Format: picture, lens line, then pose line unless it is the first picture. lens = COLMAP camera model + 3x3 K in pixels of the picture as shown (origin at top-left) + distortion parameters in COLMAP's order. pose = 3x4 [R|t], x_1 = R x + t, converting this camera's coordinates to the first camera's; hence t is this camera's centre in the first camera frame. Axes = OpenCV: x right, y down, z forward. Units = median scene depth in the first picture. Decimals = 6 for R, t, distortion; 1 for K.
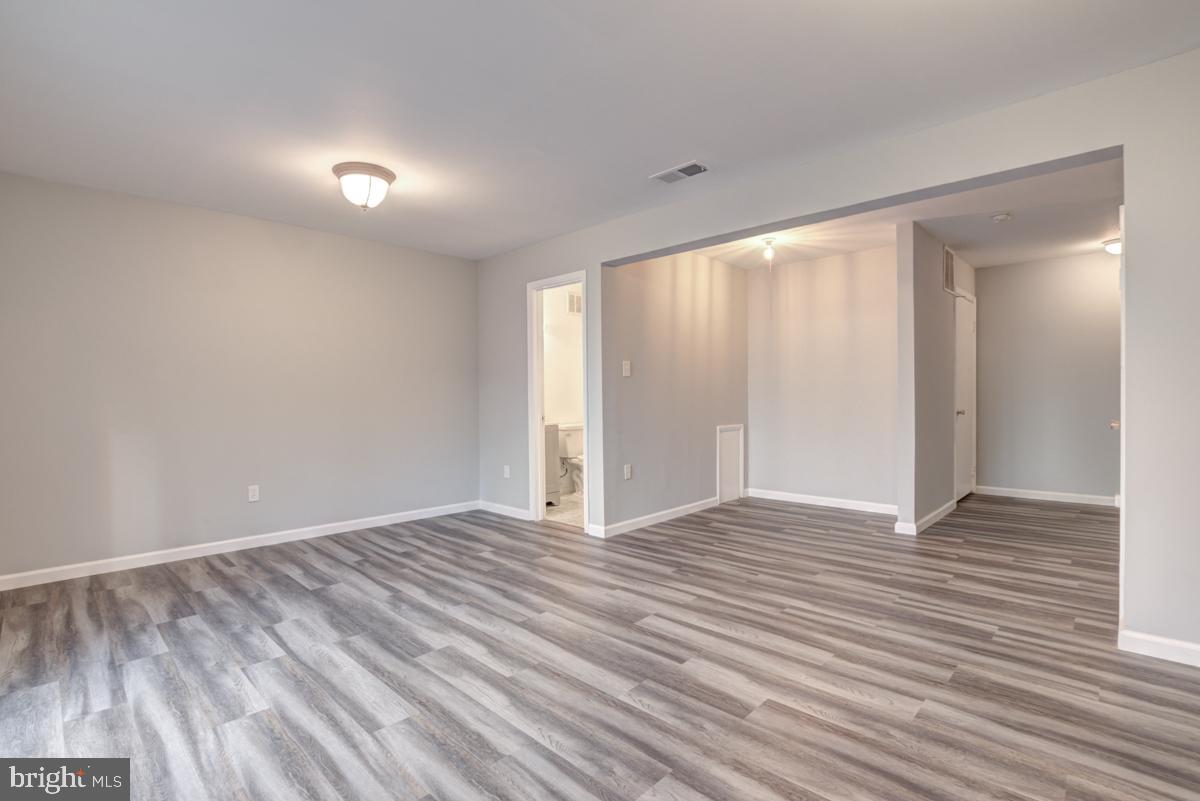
lens RADIAL K [[556.4, 0, 599.4], [0, 556.4, 396.3], [0, 0, 1]] dist [-0.030958, 0.001465]
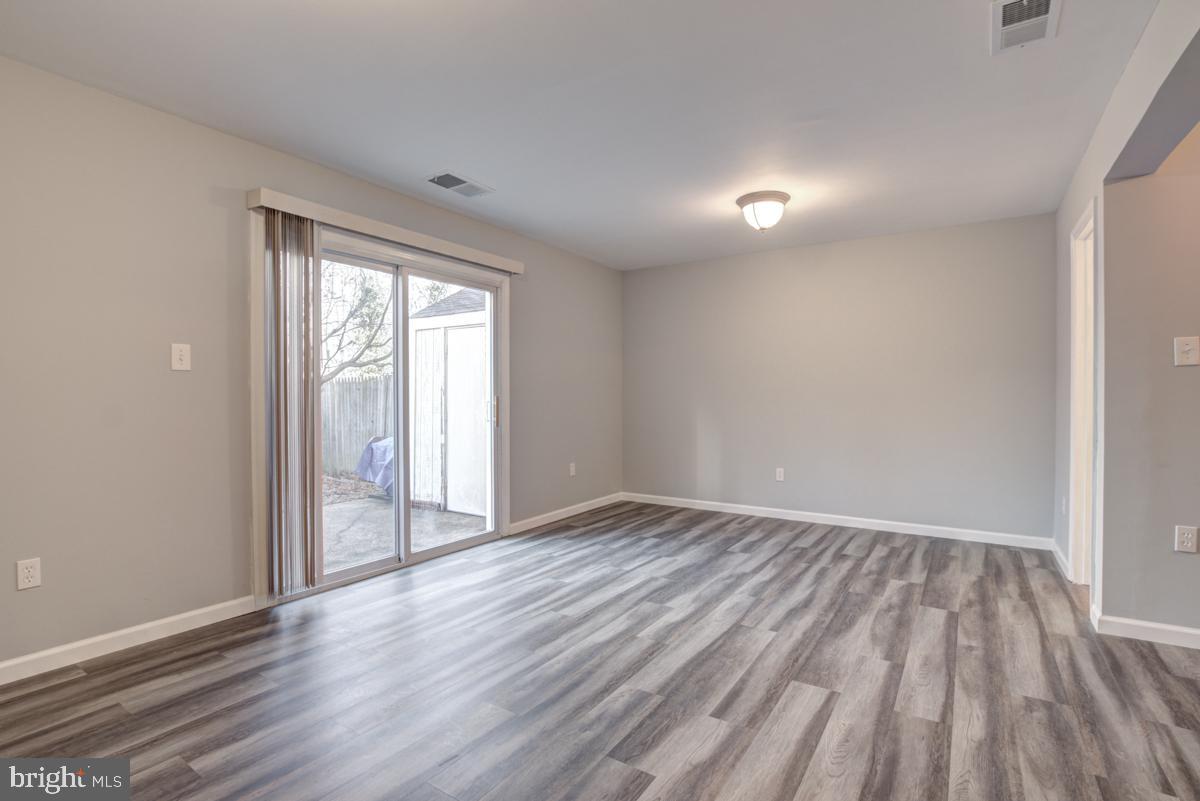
lens RADIAL K [[564.4, 0, 597.8], [0, 564.4, 408.0], [0, 0, 1]] dist [-0.027618, 0.000091]
pose [[0.179170, 0.030491, -0.983346, 0.797857], [-0.001828, 0.999528, 0.030660, -0.014601], [0.983816, -0.003696, 0.179141, 0.565922]]
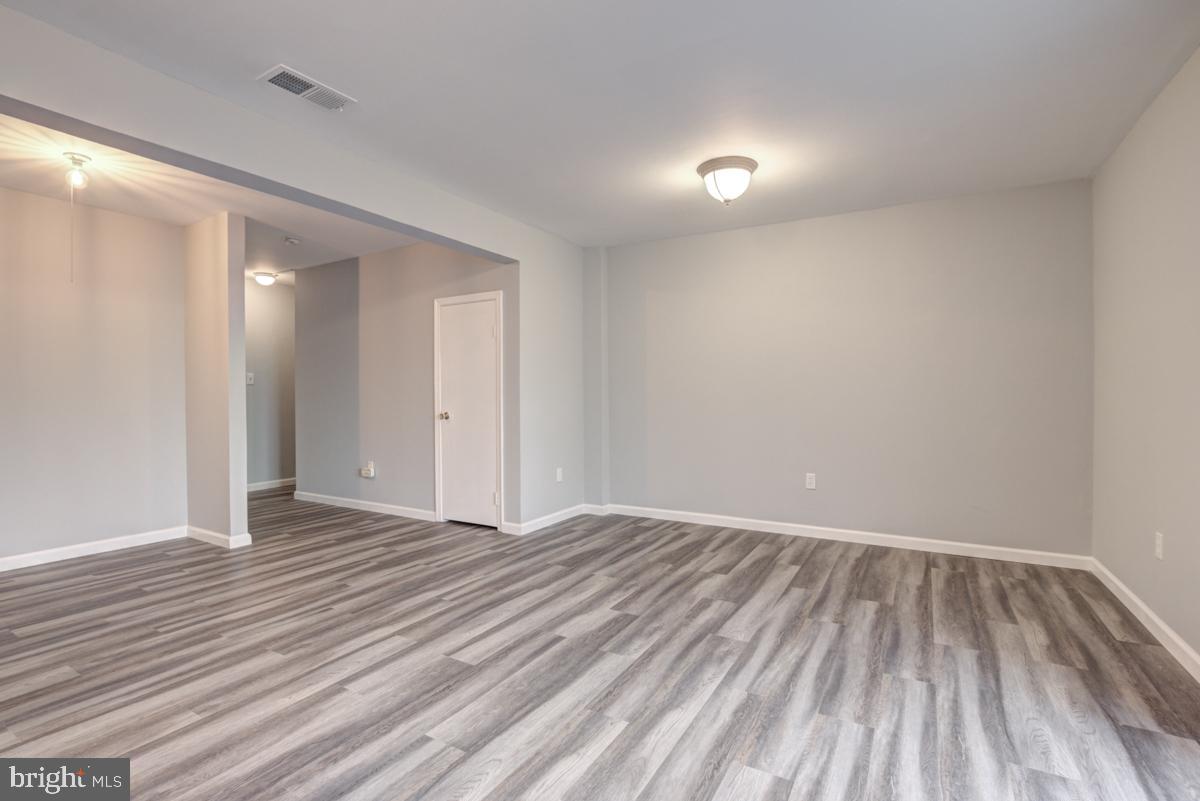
lens RADIAL K [[556.4, 0, 599.4], [0, 556.4, 396.3], [0, 0, 1]] dist [-0.030958, 0.001465]
pose [[-0.234339, 0.006896, 0.972131, -0.794146], [0.007948, 0.999955, -0.005178, 0.006266], [-0.972123, 0.006513, -0.234383, 0.997365]]
